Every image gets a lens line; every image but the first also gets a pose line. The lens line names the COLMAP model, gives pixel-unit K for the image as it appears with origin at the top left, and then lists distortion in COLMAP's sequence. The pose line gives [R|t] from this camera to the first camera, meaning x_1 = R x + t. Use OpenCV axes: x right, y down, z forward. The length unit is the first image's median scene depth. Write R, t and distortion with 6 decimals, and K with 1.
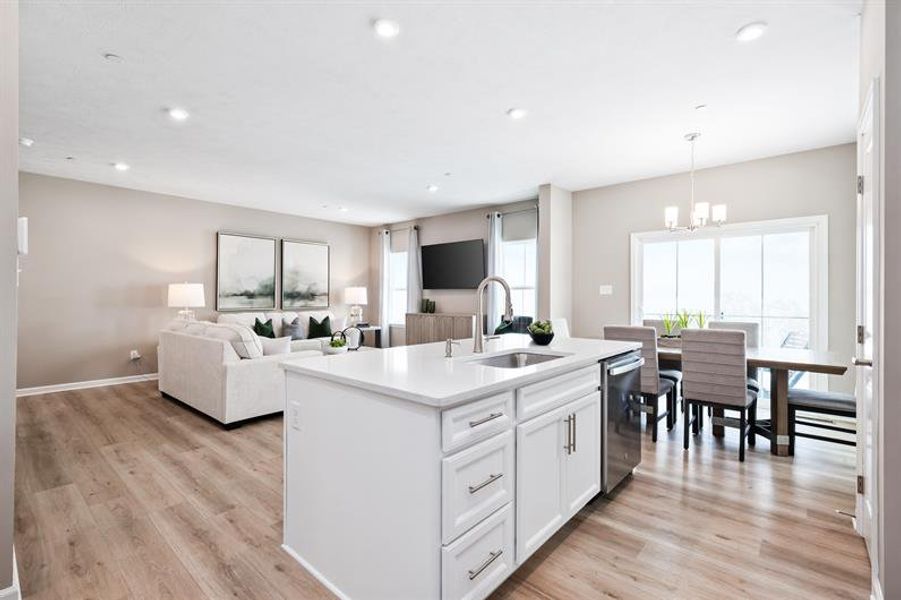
lens RADIAL K [[410.8, 0, 454.2], [0, 410.8, 297.8], [0, 0, 1]] dist [-0.002617, -0.000235]
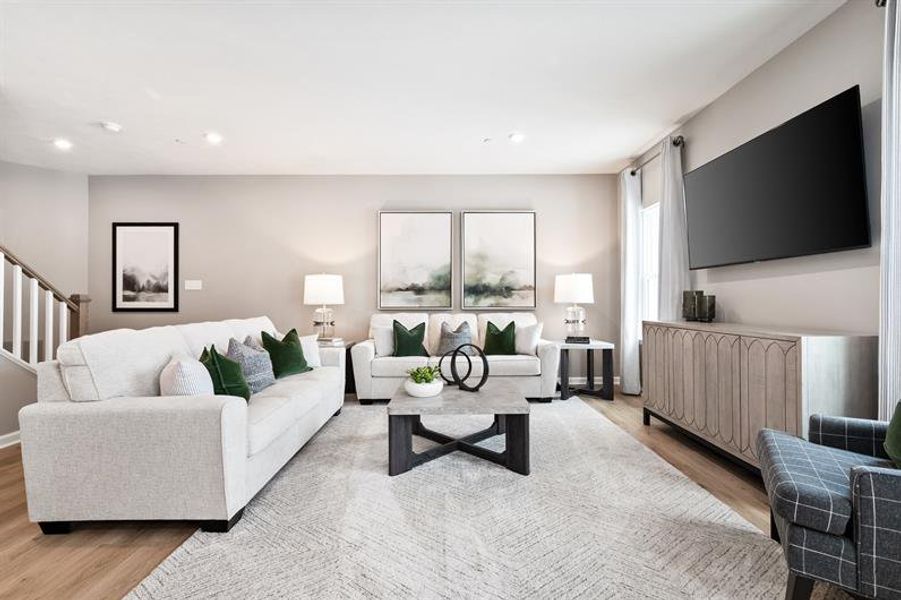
lens RADIAL K [[396.7, 0, 450.5], [0, 396.7, 300.0], [0, 0, 1]] dist [-0.001540, -0.000236]
pose [[0.656268, -0.005747, -0.754506, 0.082909], [0.003516, 0.999983, -0.004558, 0.014125], [0.754519, 0.000338, 0.656278, 0.519882]]
